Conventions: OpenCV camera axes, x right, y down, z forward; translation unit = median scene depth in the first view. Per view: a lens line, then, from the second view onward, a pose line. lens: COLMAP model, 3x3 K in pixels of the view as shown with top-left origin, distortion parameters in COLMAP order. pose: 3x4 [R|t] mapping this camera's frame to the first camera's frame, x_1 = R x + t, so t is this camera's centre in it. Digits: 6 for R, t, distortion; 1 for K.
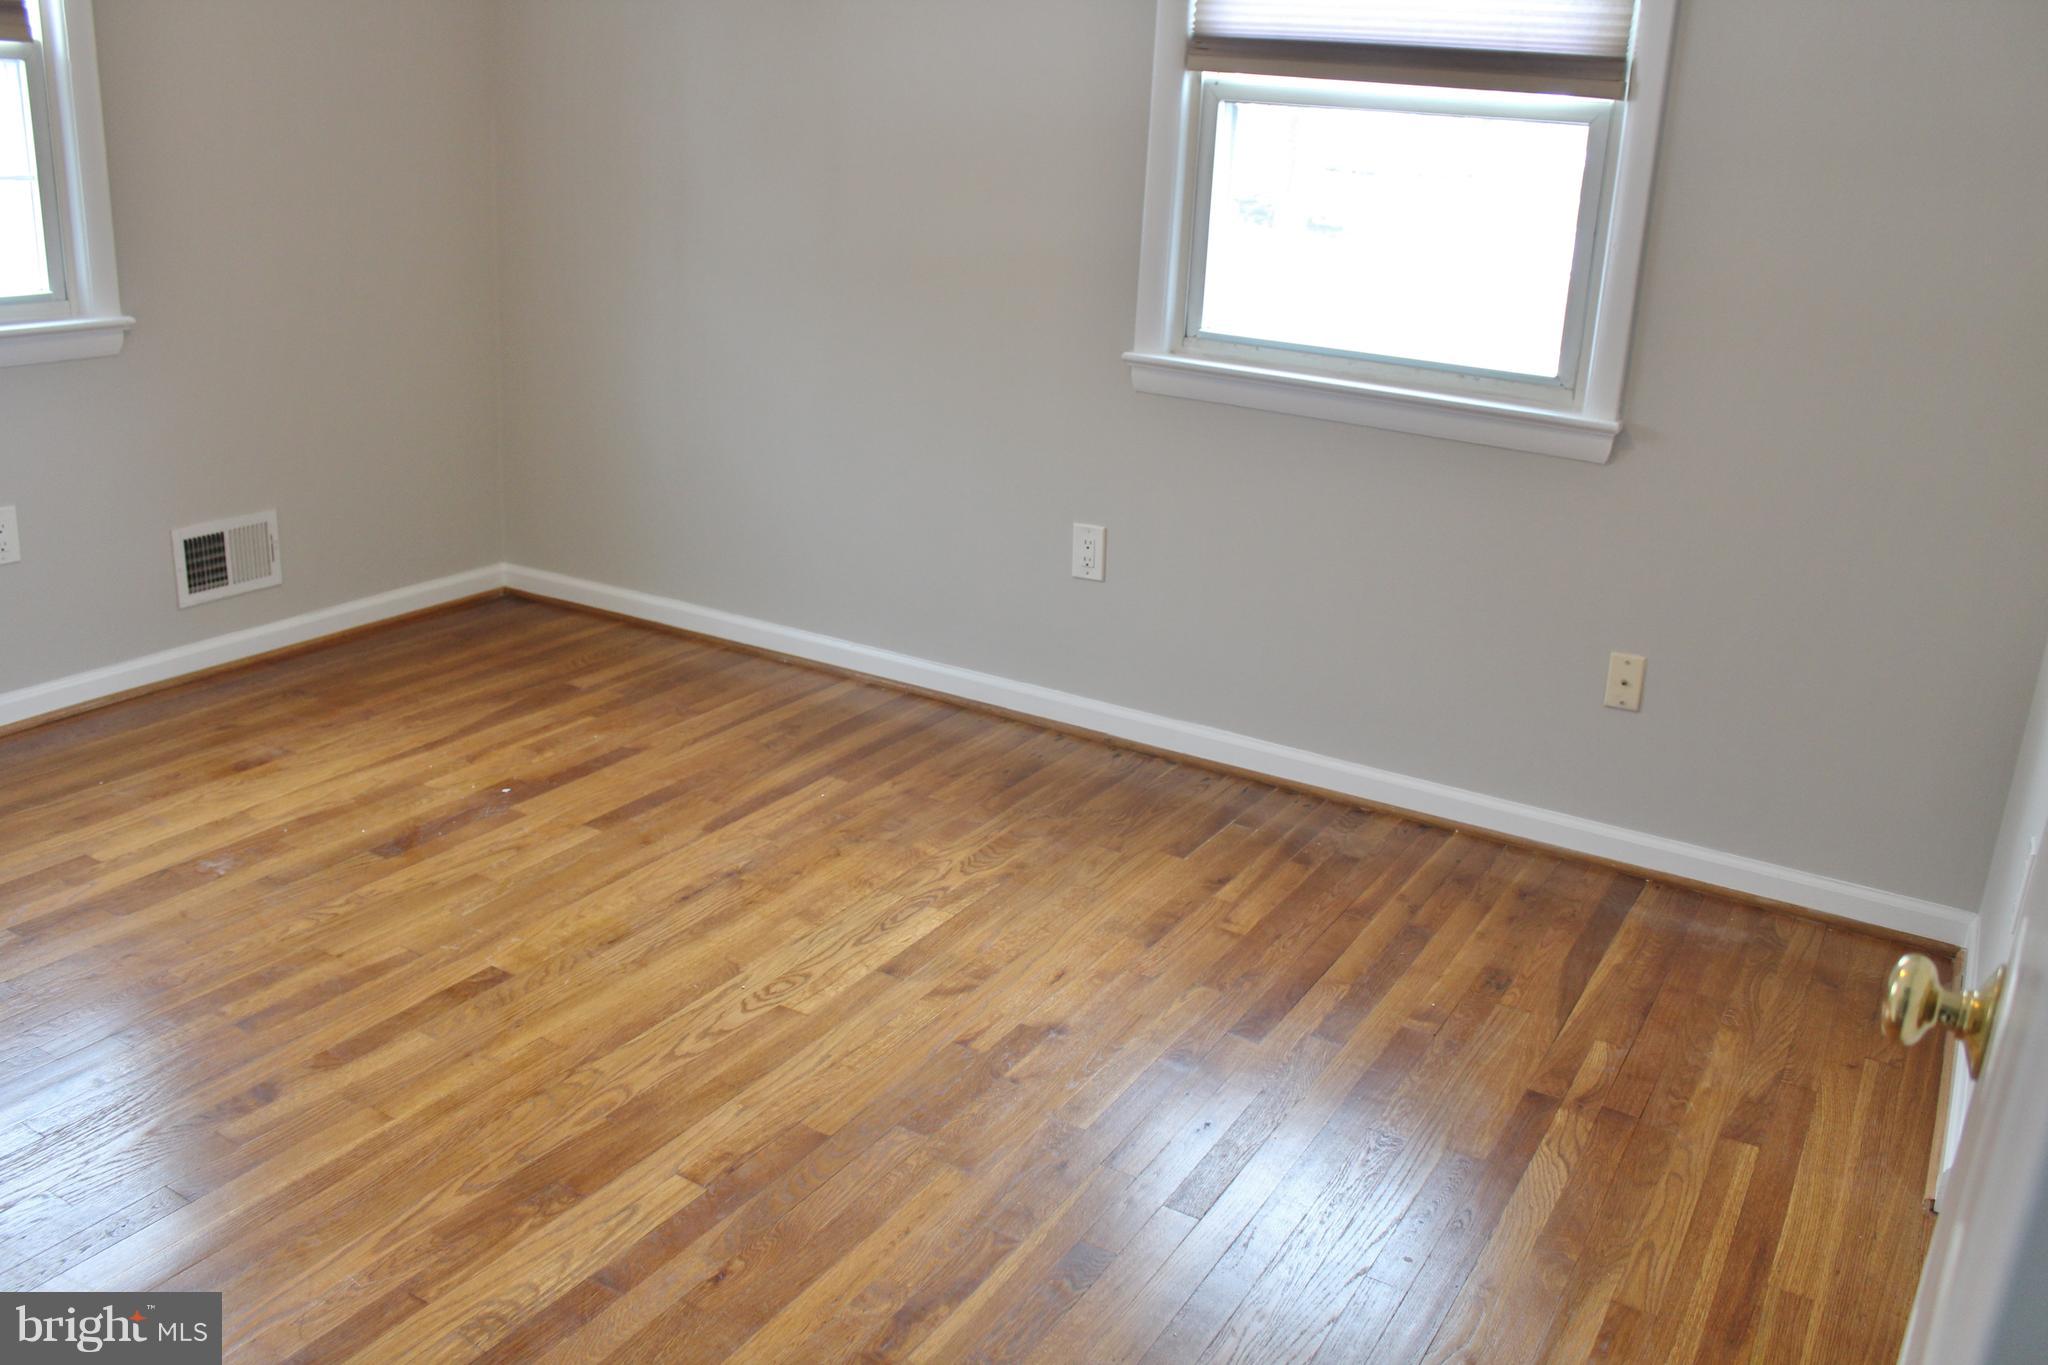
lens RADIAL K [[1713.8, 0, 1012.7], [0, 1713.8, 688.3], [0, 0, 1]] dist [-0.164048, 0.157784]
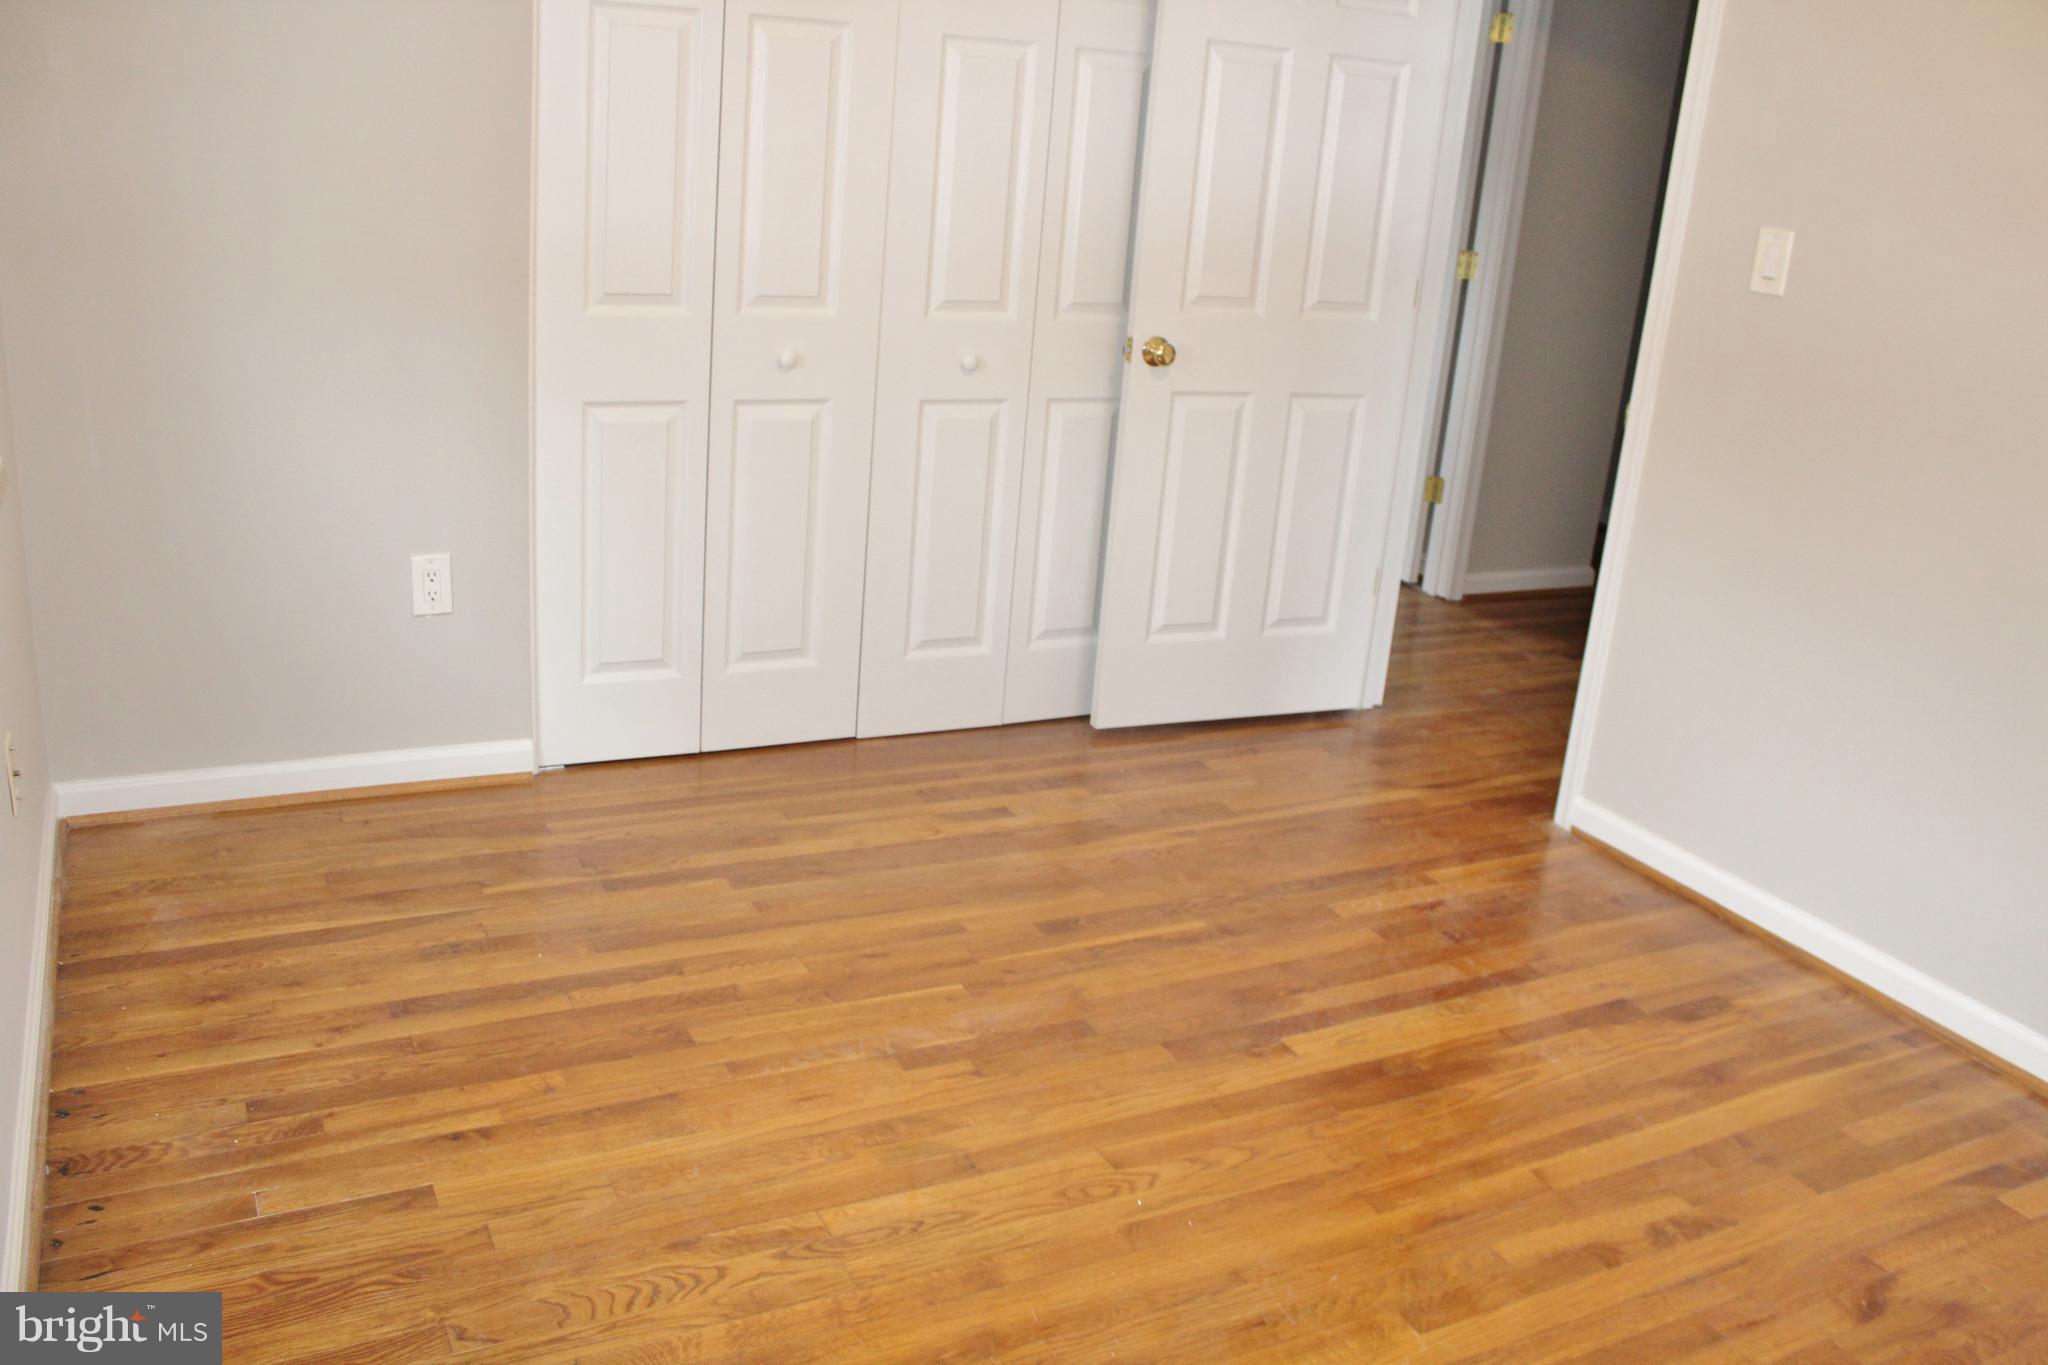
lens RADIAL K [[1713.8, 0, 1012.7], [0, 1713.8, 688.3], [0, 0, 1]] dist [-0.164048, 0.157784]
pose [[-0.838514, -0.281424, 0.466578, -0.455965], [0.059833, 0.803560, 0.592209, -0.573566], [-0.541585, 0.524492, -0.656957, 1.549135]]
